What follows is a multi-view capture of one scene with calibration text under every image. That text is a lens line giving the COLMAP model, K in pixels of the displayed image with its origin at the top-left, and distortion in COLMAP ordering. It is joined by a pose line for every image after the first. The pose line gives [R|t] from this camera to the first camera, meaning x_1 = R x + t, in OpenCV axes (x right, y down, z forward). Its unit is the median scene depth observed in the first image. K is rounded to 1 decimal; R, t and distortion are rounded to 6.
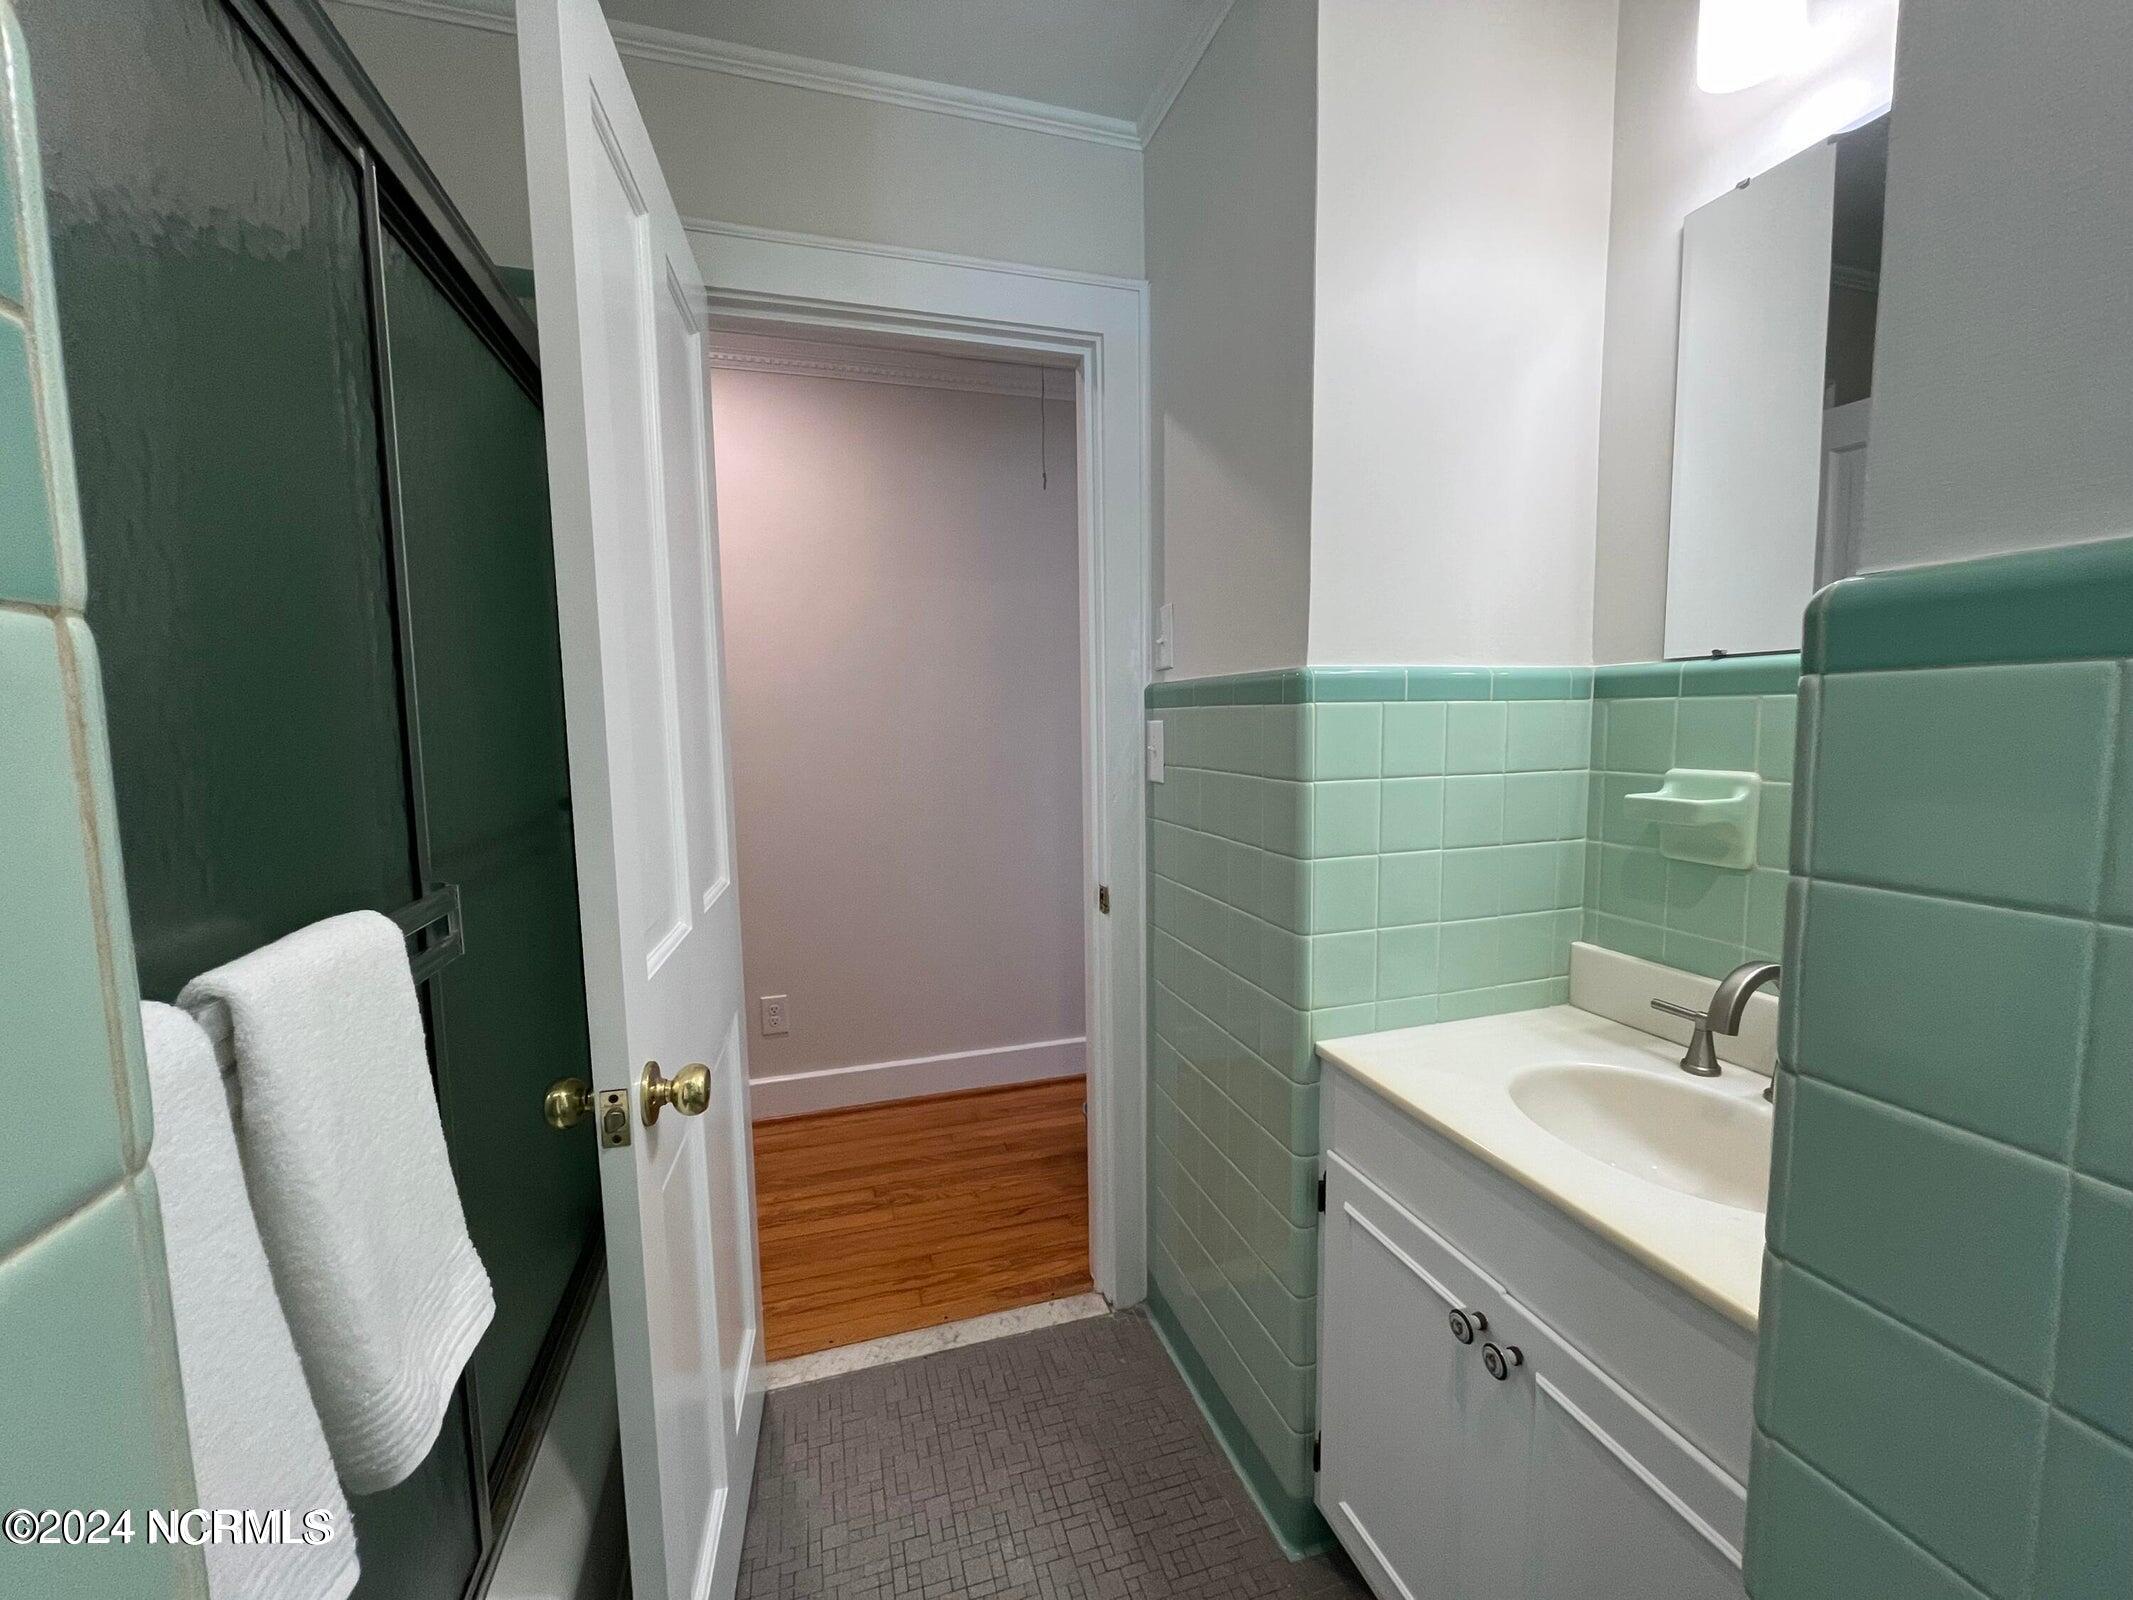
lens RADIAL K [[867.3, 0, 1066.5], [0, 867.3, 800.0], [0, 0, 1]] dist [0.000789, 0.000049]
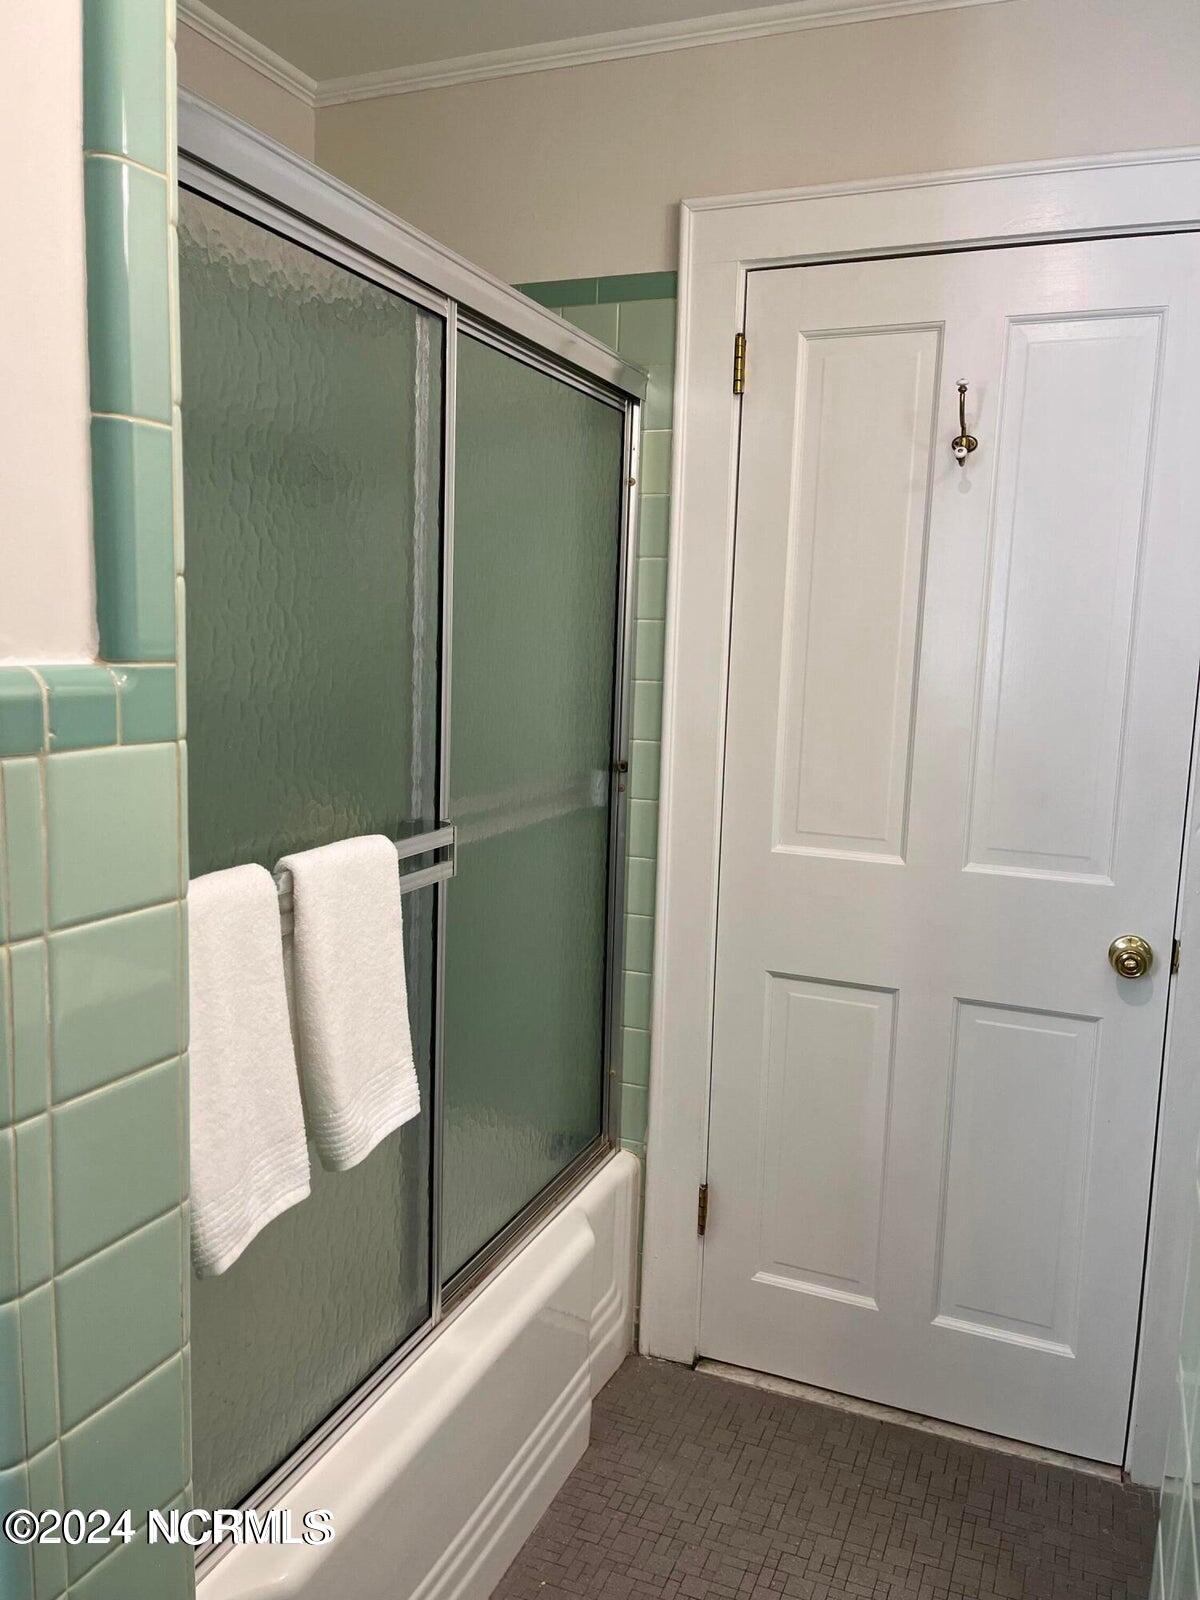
lens RADIAL K [[1235.0, 0, 600.0], [0, 1235.0, 800.0], [0, 0, 1]] dist [0.037504, -0.006104]
pose [[0.774266, 0.118628, -0.621642, 0.893868], [-0.100145, 0.992865, 0.064736, -0.122145], [0.624886, 0.012132, 0.780622, -0.502932]]
